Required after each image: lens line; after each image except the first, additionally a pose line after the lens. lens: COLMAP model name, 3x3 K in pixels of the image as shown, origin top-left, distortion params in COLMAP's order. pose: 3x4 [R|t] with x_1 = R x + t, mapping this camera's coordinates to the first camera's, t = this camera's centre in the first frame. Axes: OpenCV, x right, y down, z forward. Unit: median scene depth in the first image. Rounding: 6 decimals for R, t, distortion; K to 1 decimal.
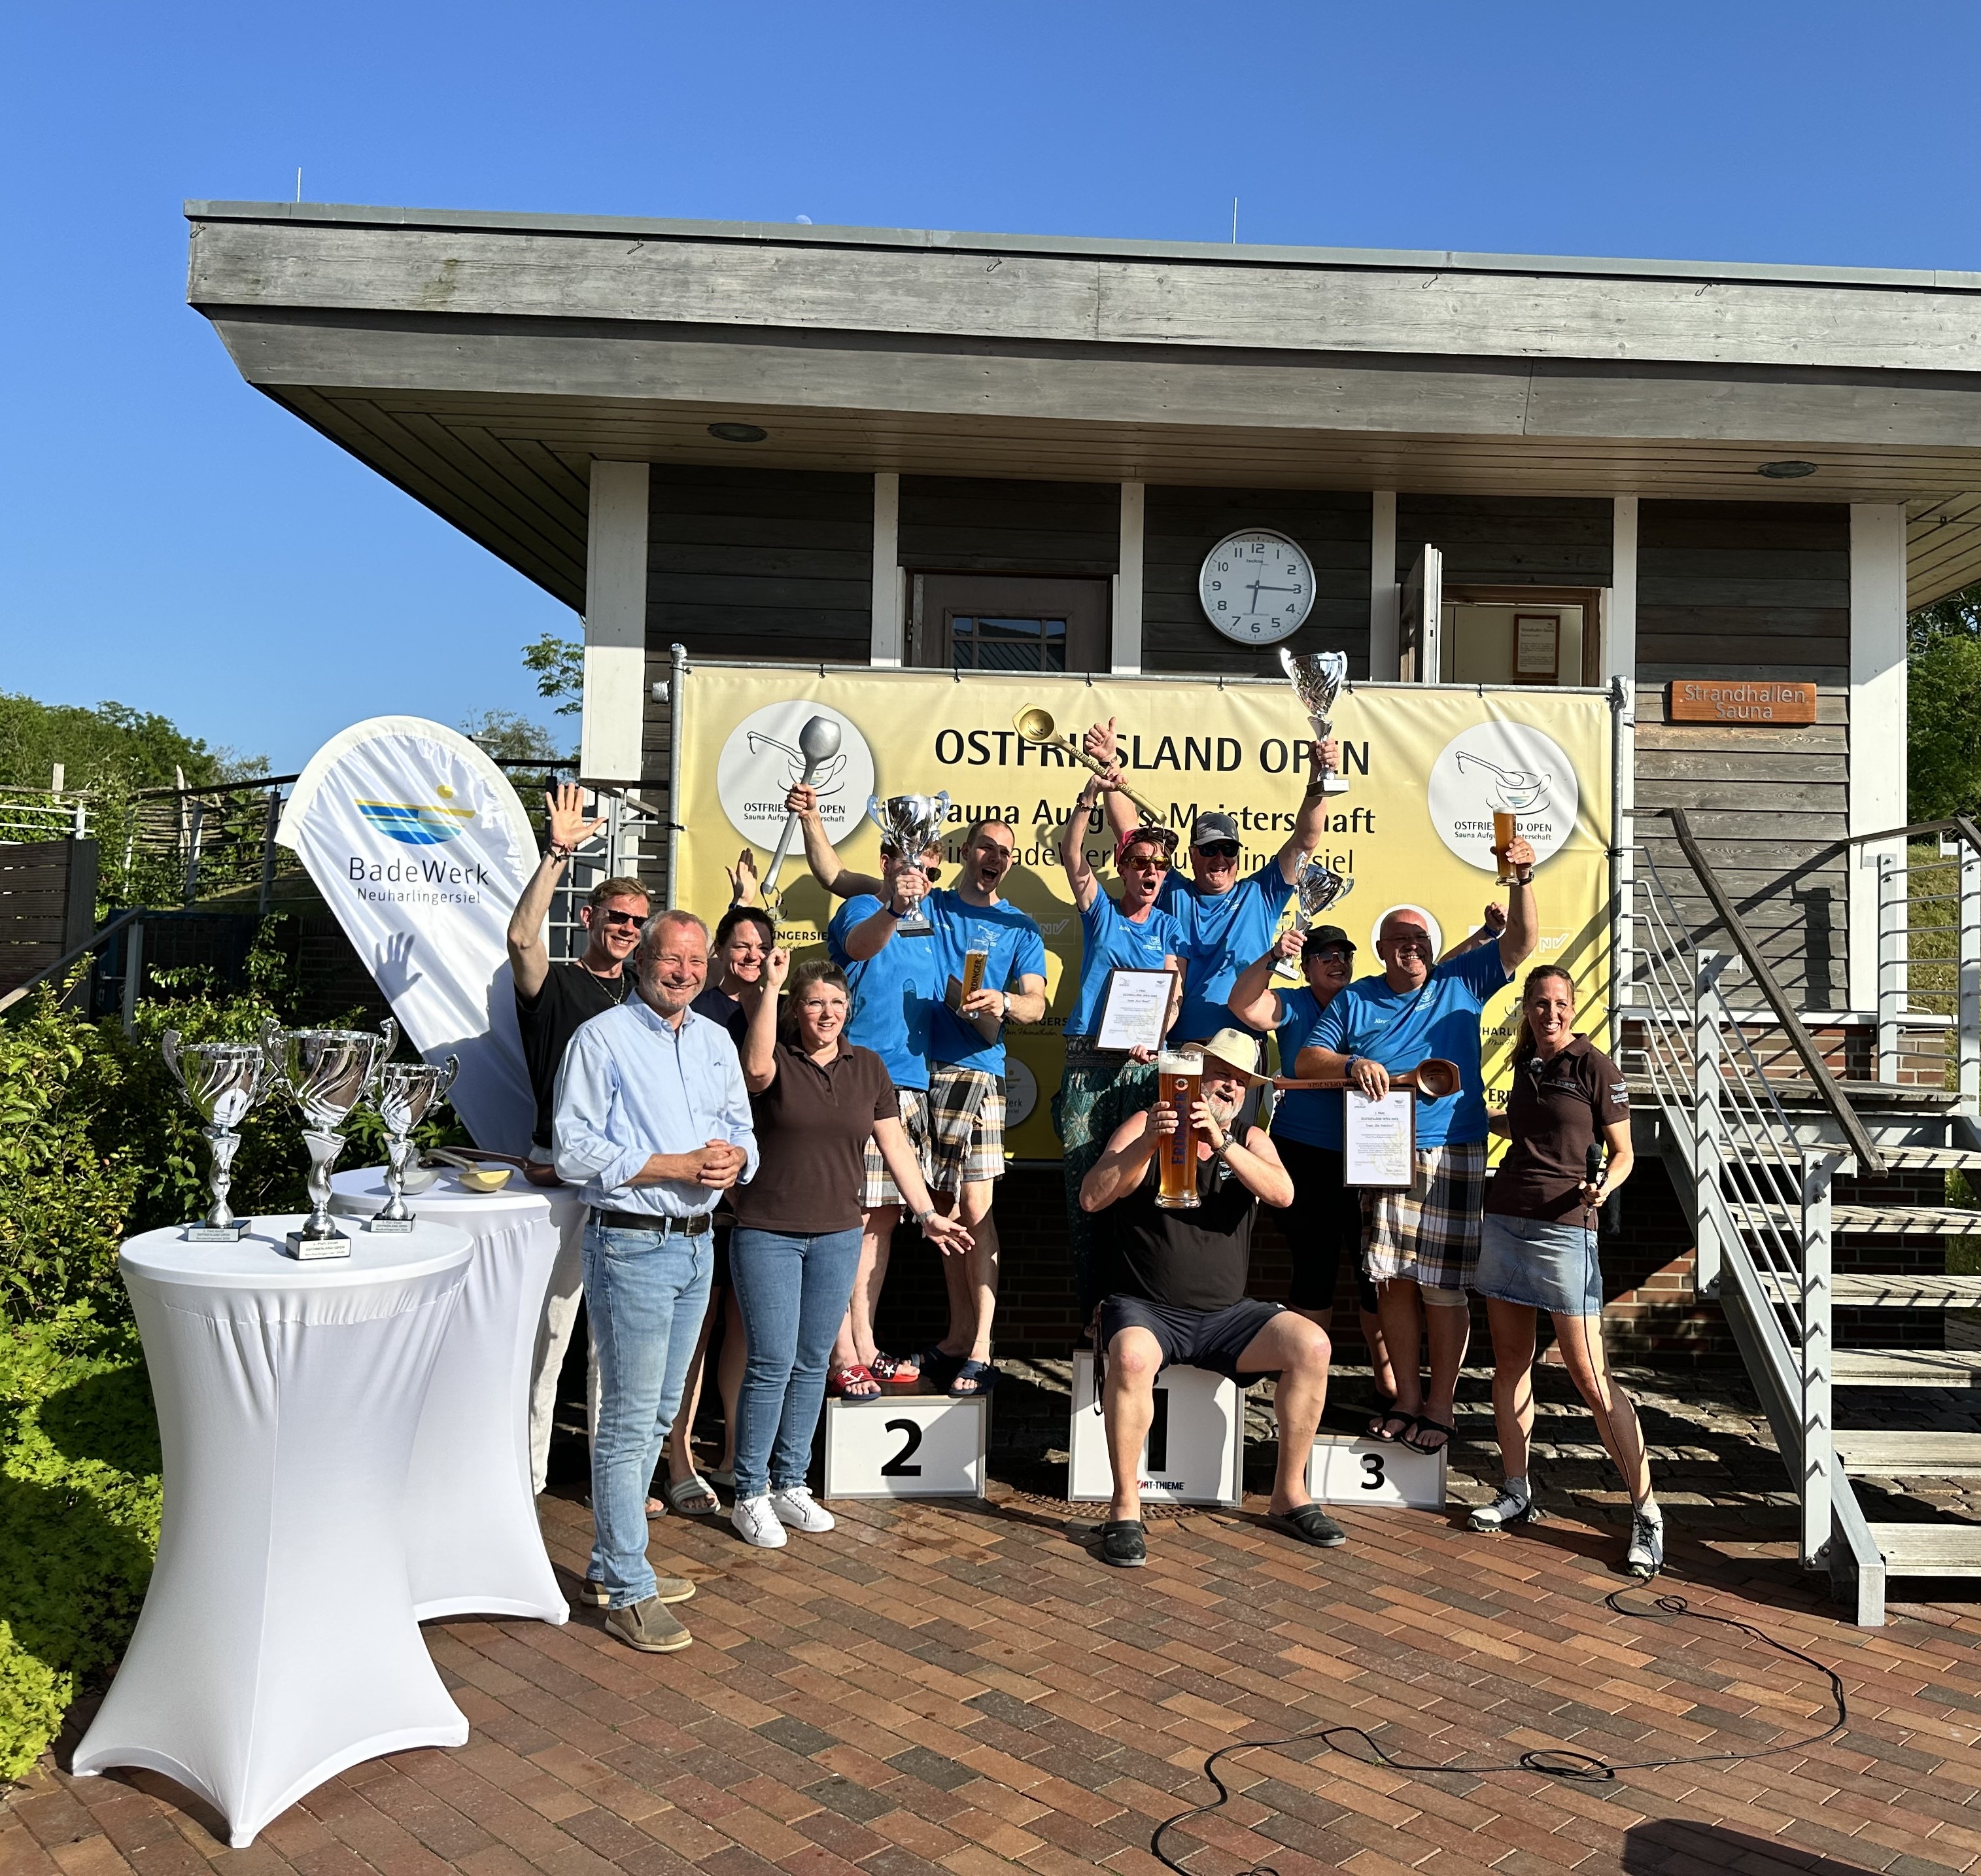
lens RADIAL K [[1577.9, 0, 990.3], [0, 1577.9, 965.0], [0, 0, 1]] dist [-0.000072, -0.031895]
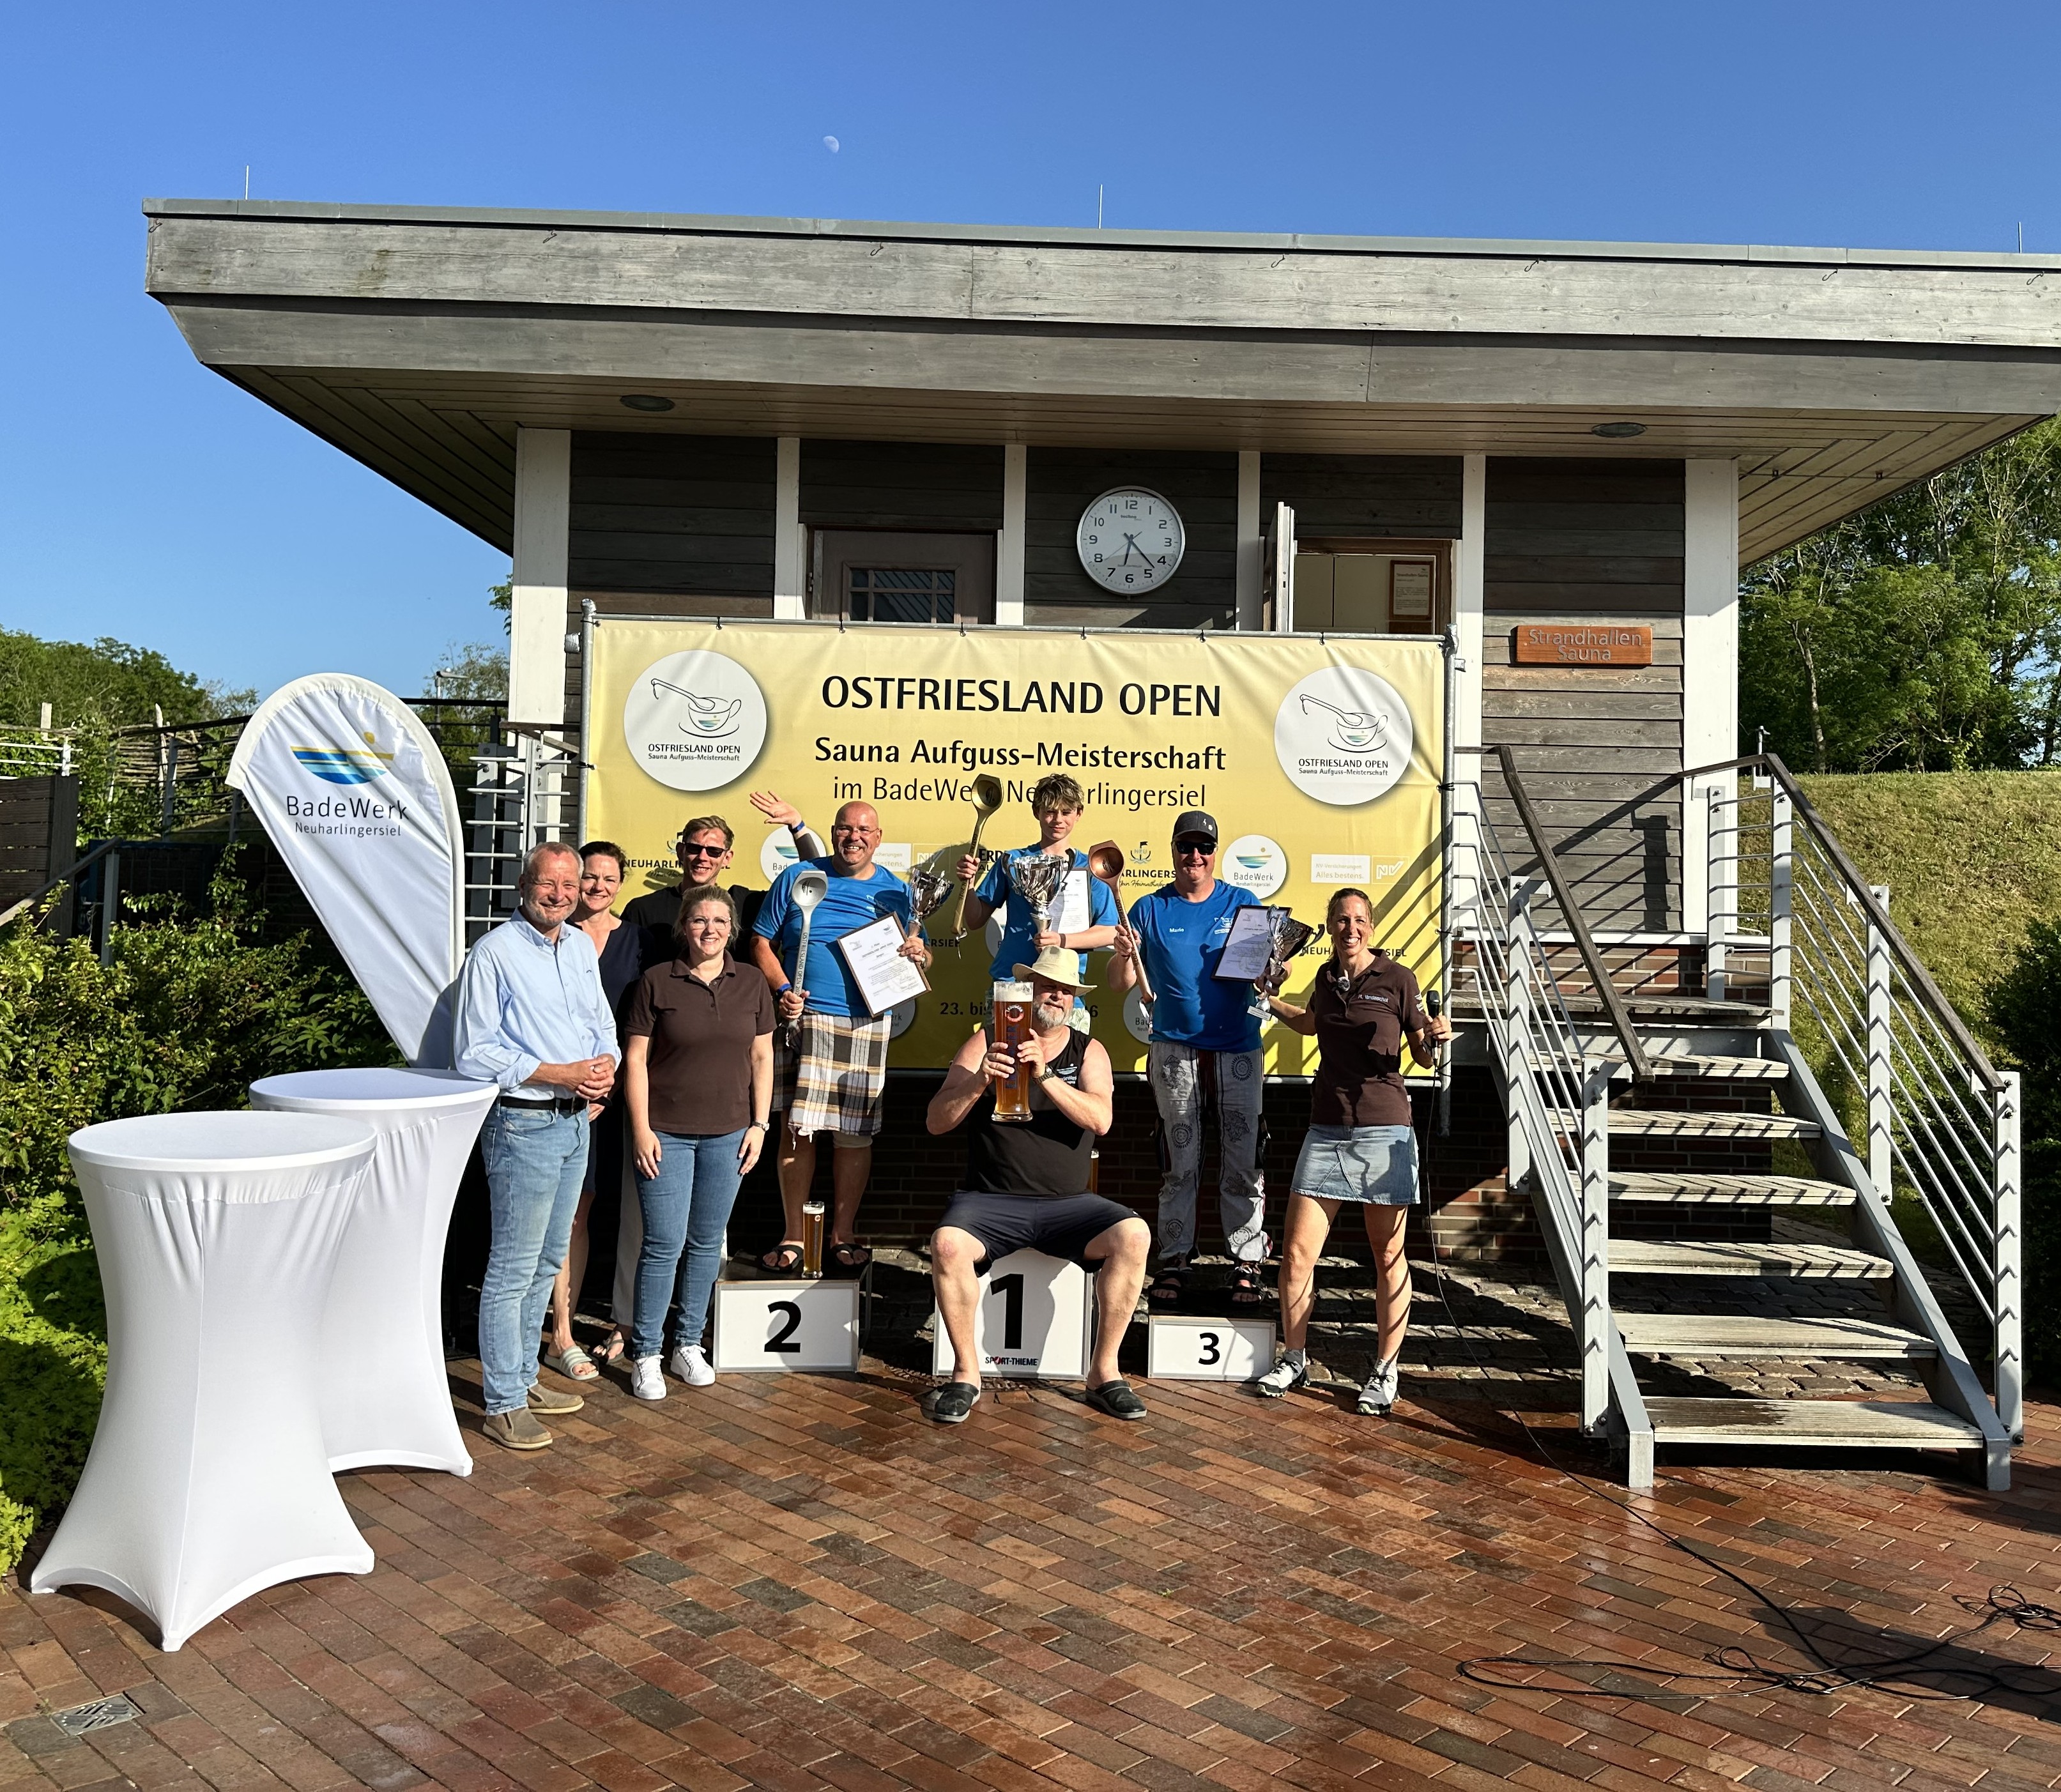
lens RADIAL K [[1648.8, 0, 1030.5], [0, 1648.8, 896.0], [0, 0, 1]] dist [0.000796, -0.040294]
pose [[0.999856, -0.001299, -0.016899, 0.127973], [0.001397, 0.999982, 0.005795, -0.002910], [0.016891, -0.005818, 0.999840, -0.142627]]
